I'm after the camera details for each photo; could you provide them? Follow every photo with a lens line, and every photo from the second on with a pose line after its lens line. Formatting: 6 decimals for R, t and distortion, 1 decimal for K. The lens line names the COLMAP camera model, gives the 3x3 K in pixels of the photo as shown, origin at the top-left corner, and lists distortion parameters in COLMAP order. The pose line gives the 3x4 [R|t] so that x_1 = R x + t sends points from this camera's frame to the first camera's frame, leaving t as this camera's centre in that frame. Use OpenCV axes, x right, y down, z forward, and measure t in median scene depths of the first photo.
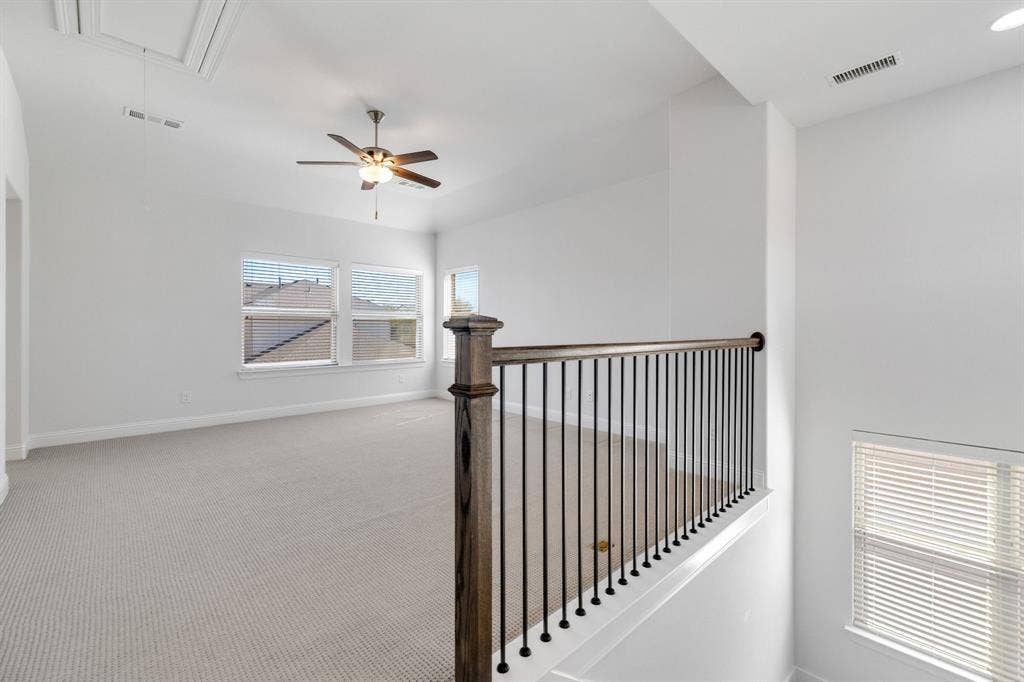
lens RADIAL K [[437.2, 0, 518.6], [0, 437.2, 329.4], [0, 0, 1]] dist [-0.001018, -0.000024]
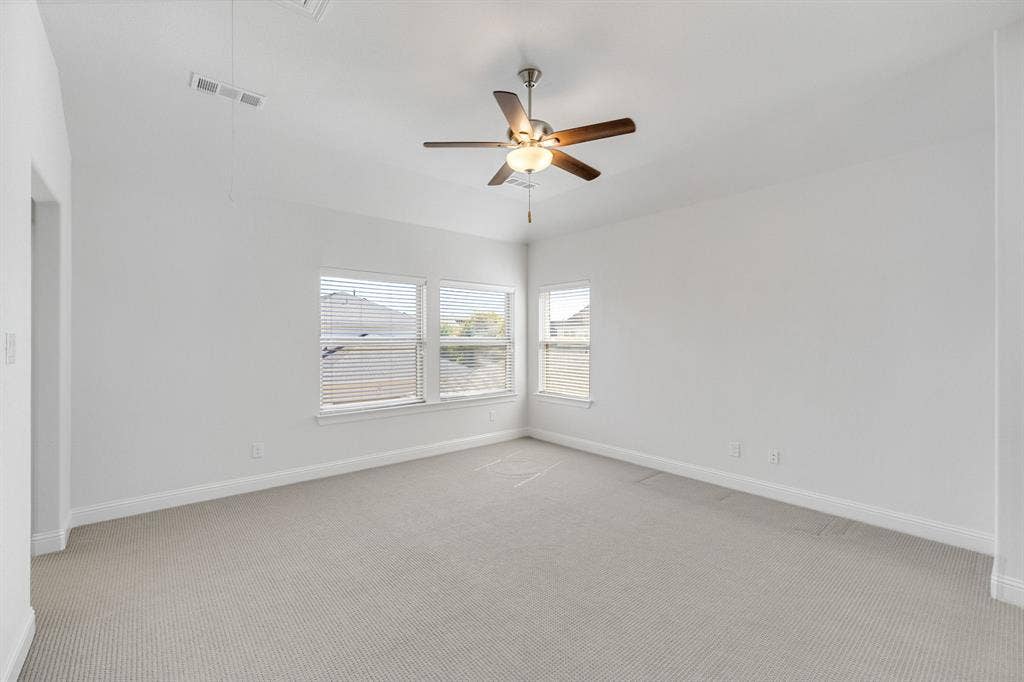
lens RADIAL K [[442.8, 0, 512.0], [0, 442.8, 341.0], [0, 0, 1]] dist [0.012553, 0.000214]
pose [[0.997828, 0.000289, -0.065868, -0.298006], [-0.000035, 0.999993, 0.003853, -0.060400], [0.065868, -0.003842, 0.997821, 0.267871]]
